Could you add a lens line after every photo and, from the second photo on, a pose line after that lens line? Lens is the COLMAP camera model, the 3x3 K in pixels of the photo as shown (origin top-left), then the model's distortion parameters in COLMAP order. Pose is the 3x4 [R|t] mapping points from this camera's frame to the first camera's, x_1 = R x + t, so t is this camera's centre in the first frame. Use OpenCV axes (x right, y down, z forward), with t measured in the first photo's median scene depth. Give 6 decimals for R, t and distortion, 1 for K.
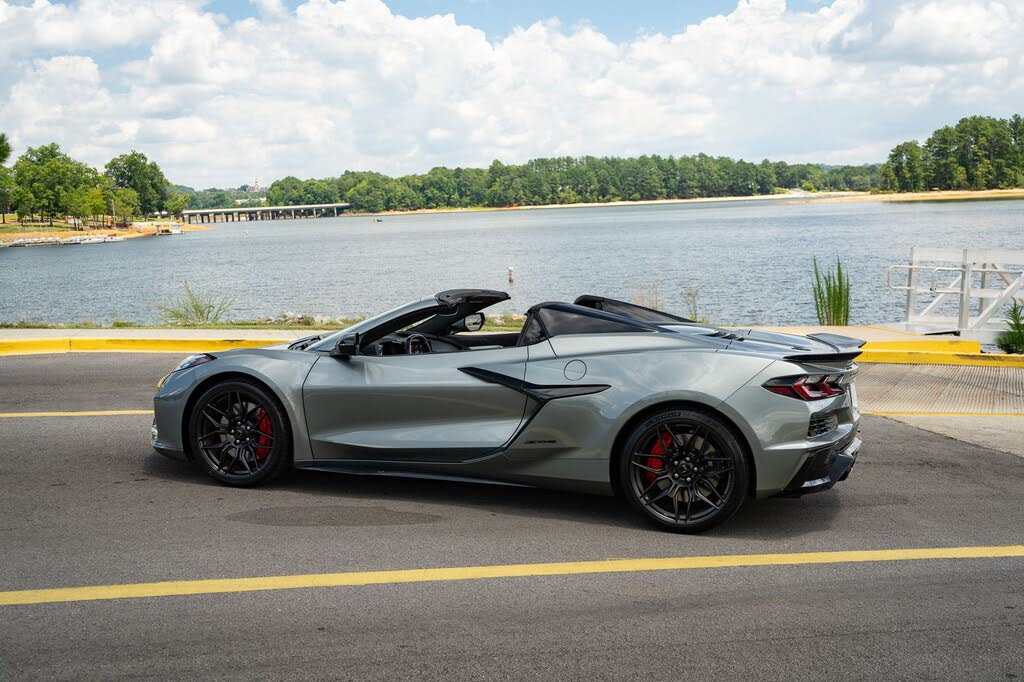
lens RADIAL K [[1214.7, 0, 519.7], [0, 1214.7, 347.1], [0, 0, 1]] dist [0.011810, 0.000000]
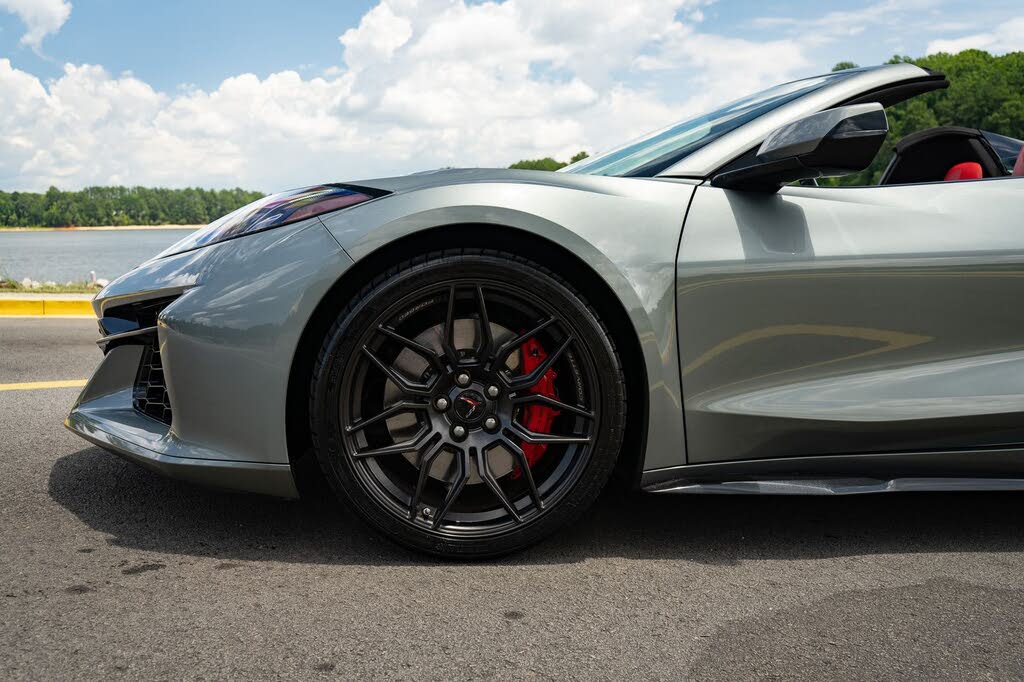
lens RADIAL K [[966.2, 0, 501.7], [0, 966.2, 326.7], [0, 0, 1]] dist [0.011089, 0.000000]
pose [[0.914800, -0.019962, 0.403413, -0.329975], [0.027659, 0.999529, -0.013262, 0.051261], [-0.402959, 0.023290, 0.914922, 0.730570]]
